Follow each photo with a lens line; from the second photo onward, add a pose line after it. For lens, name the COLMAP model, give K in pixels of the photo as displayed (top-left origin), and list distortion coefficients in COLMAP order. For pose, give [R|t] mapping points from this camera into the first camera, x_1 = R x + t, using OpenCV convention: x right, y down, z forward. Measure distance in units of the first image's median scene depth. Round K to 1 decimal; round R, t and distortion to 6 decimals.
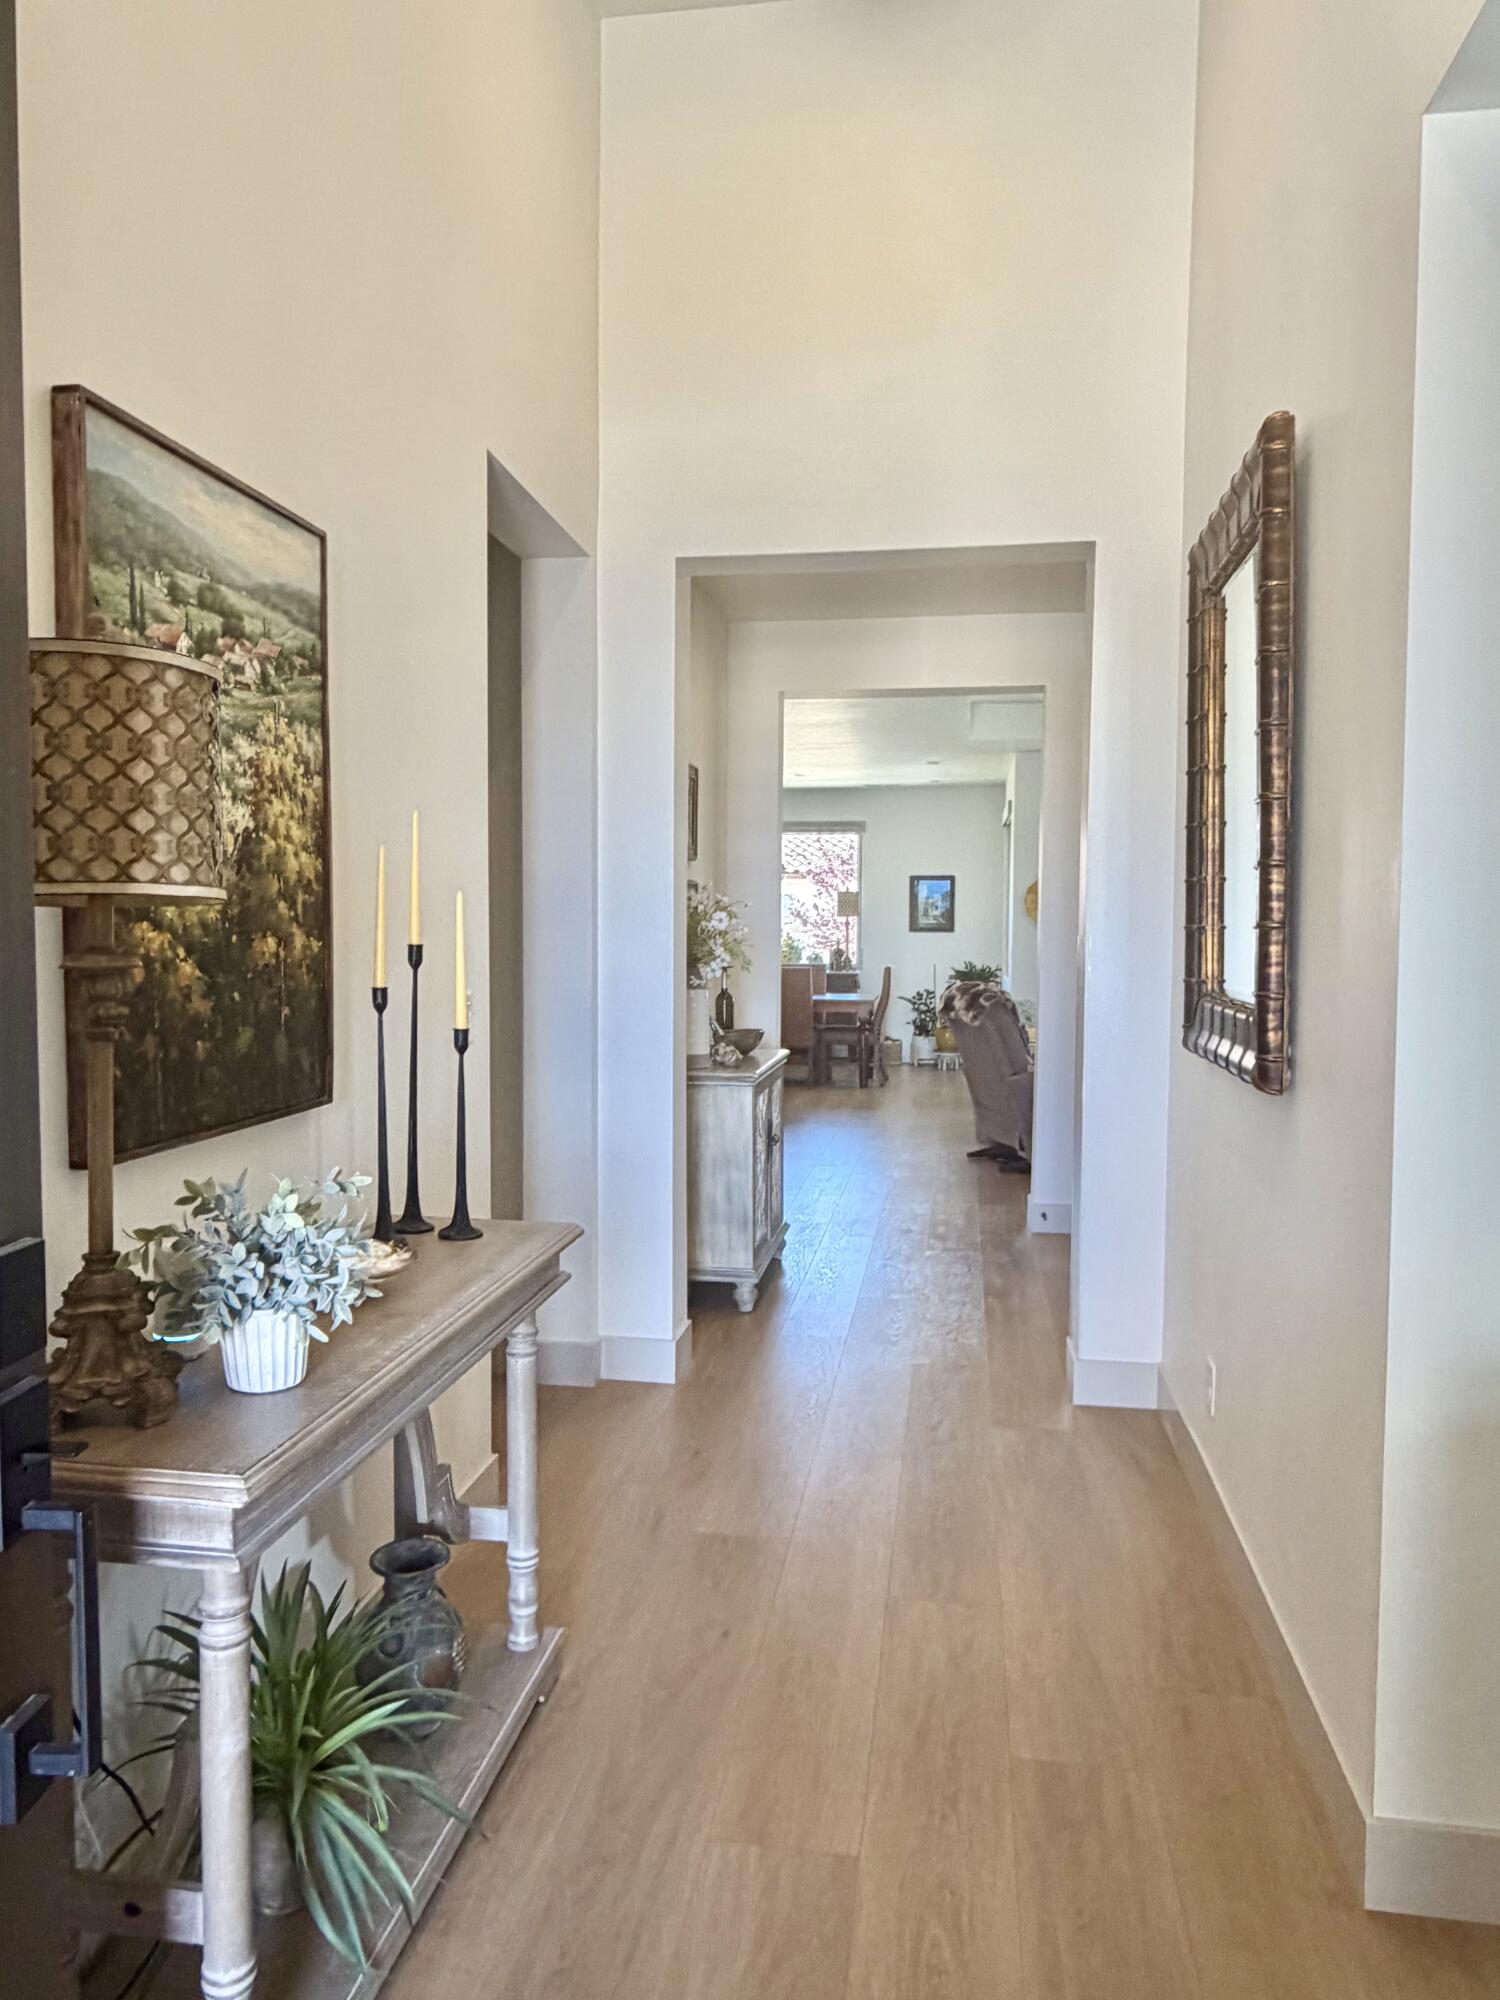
lens RADIAL K [[1372.9, 0, 750.0], [0, 1372.9, 1000.0], [0, 0, 1]] dist [-0.001223, -0.007401]
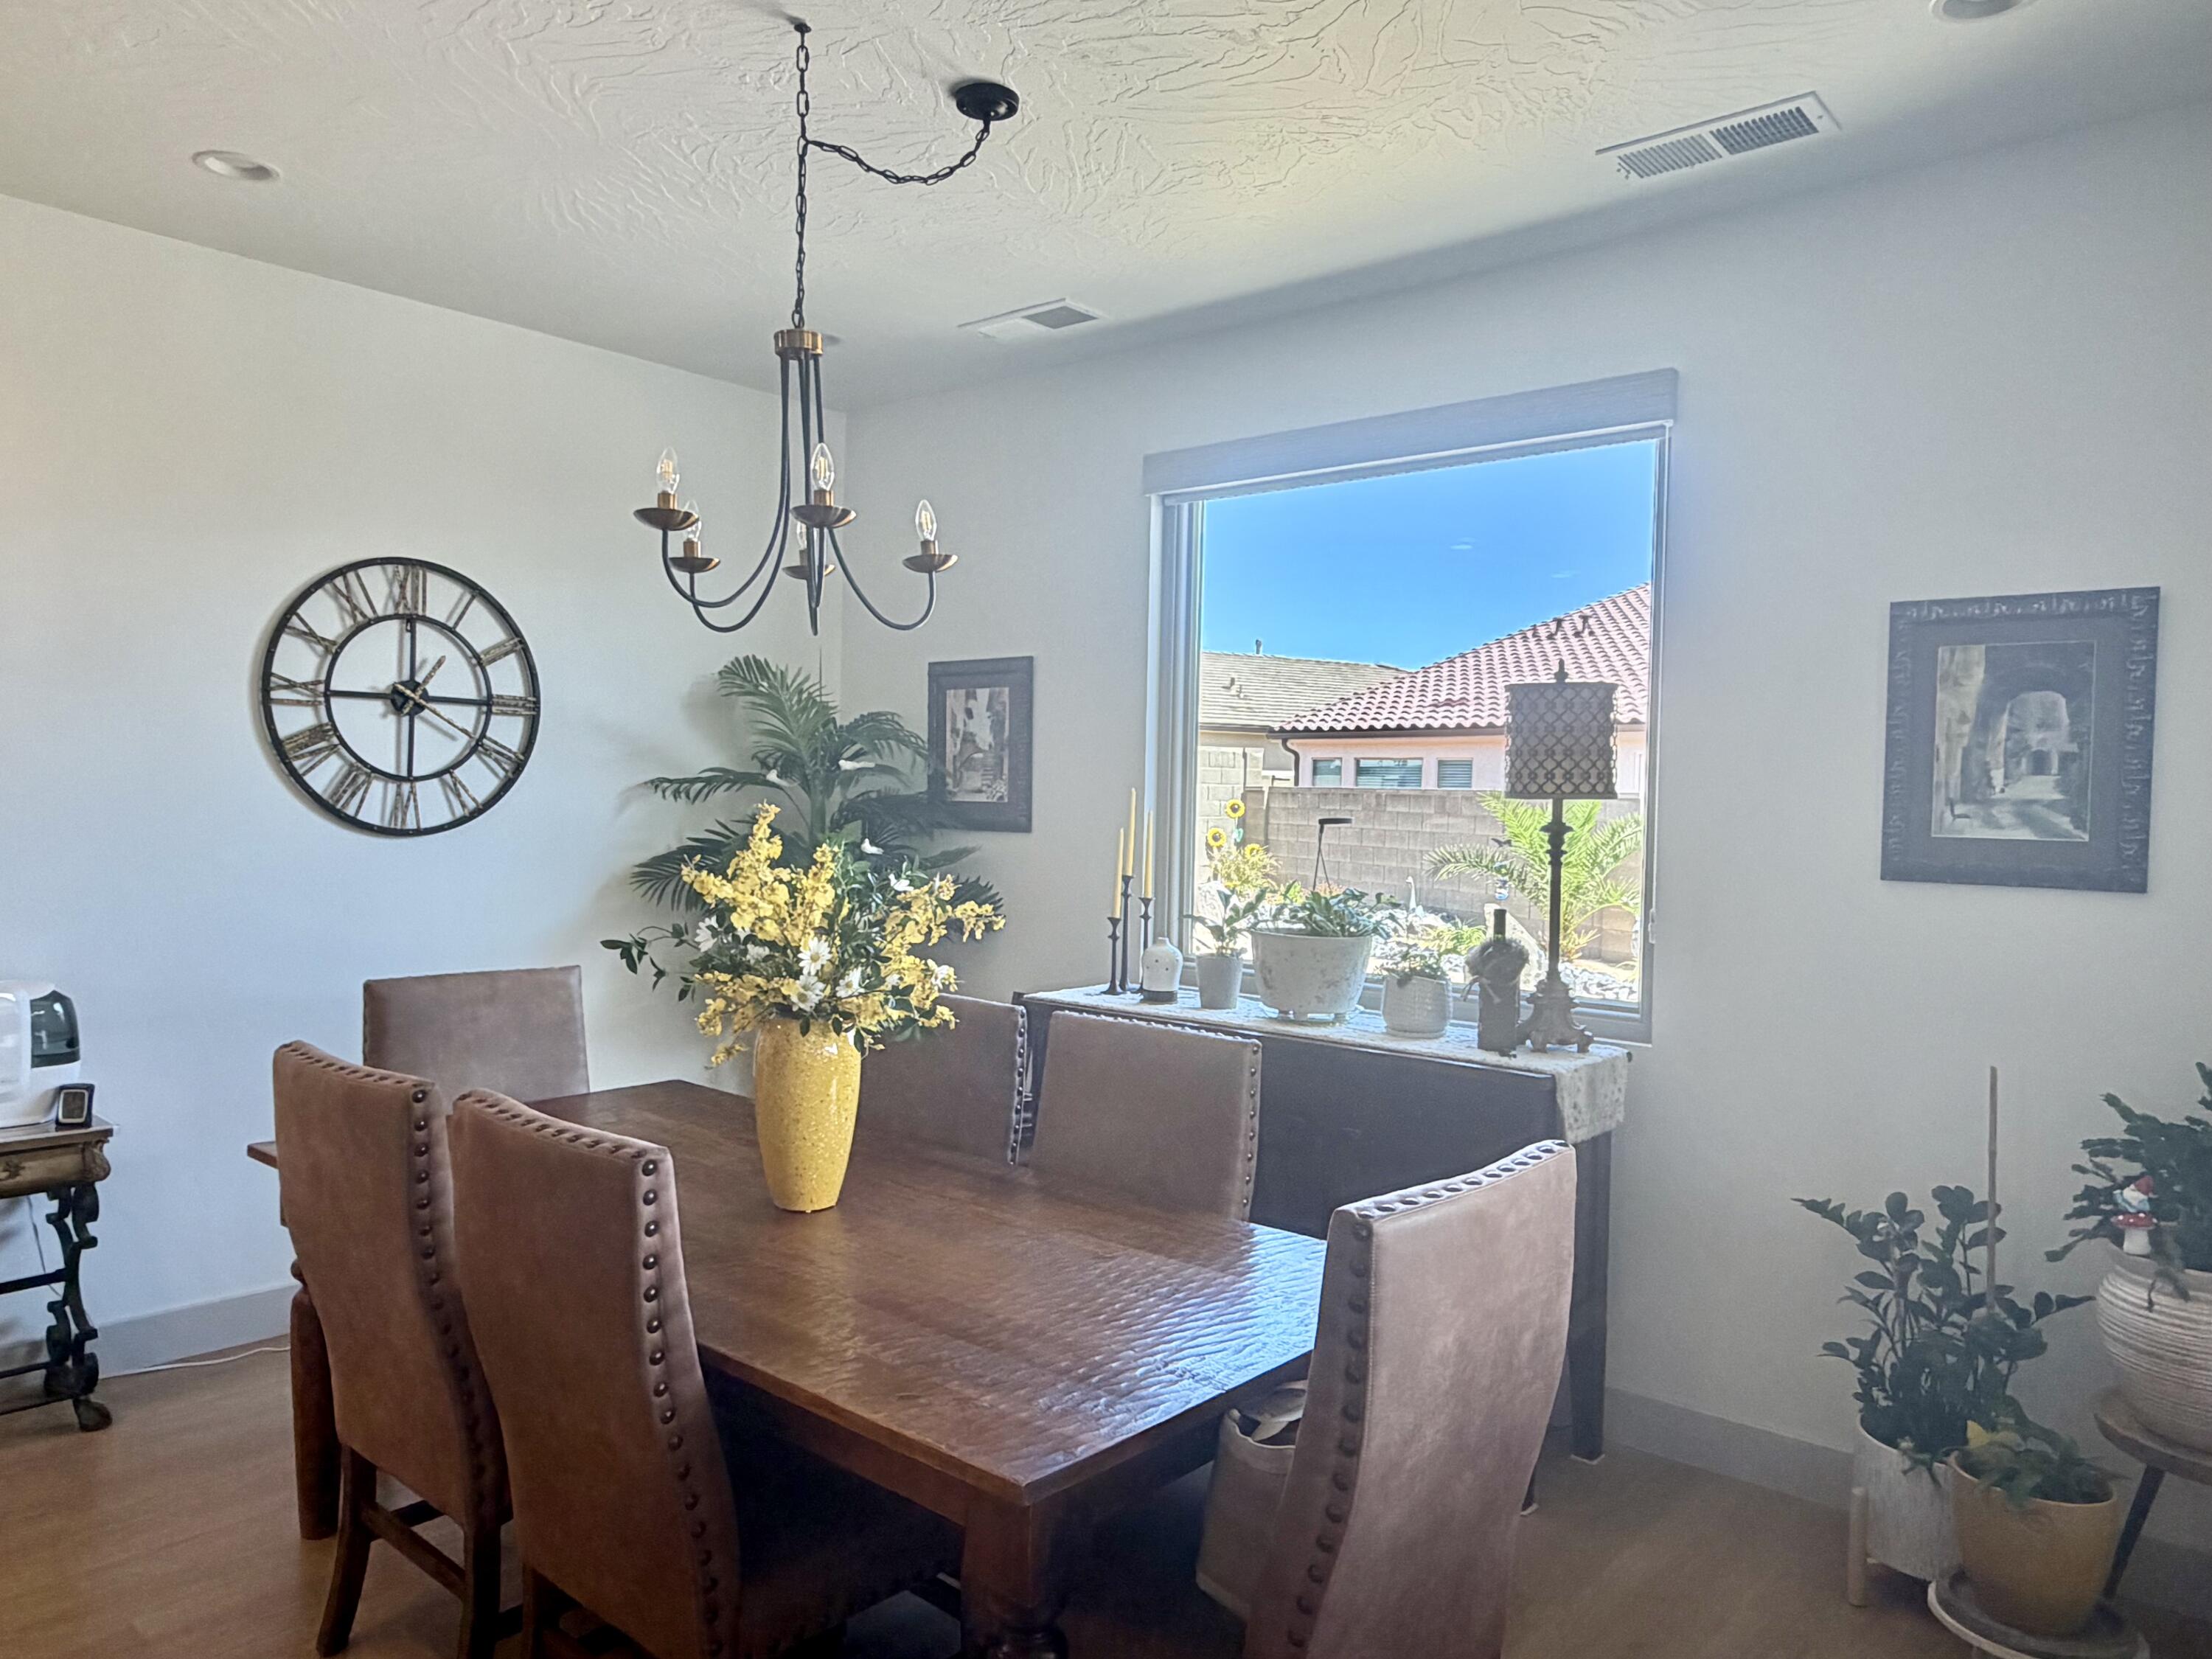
lens RADIAL K [[1518.5, 0, 1092.9], [0, 1518.5, 834.2], [0, 0, 1]] dist [-0.001223, -0.007401]
pose [[0.846004, 0.032057, -0.532212, 0.137617], [-0.049565, 0.998597, -0.018640, -0.046863], [0.530867, 0.042148, 0.846406, 0.752295]]
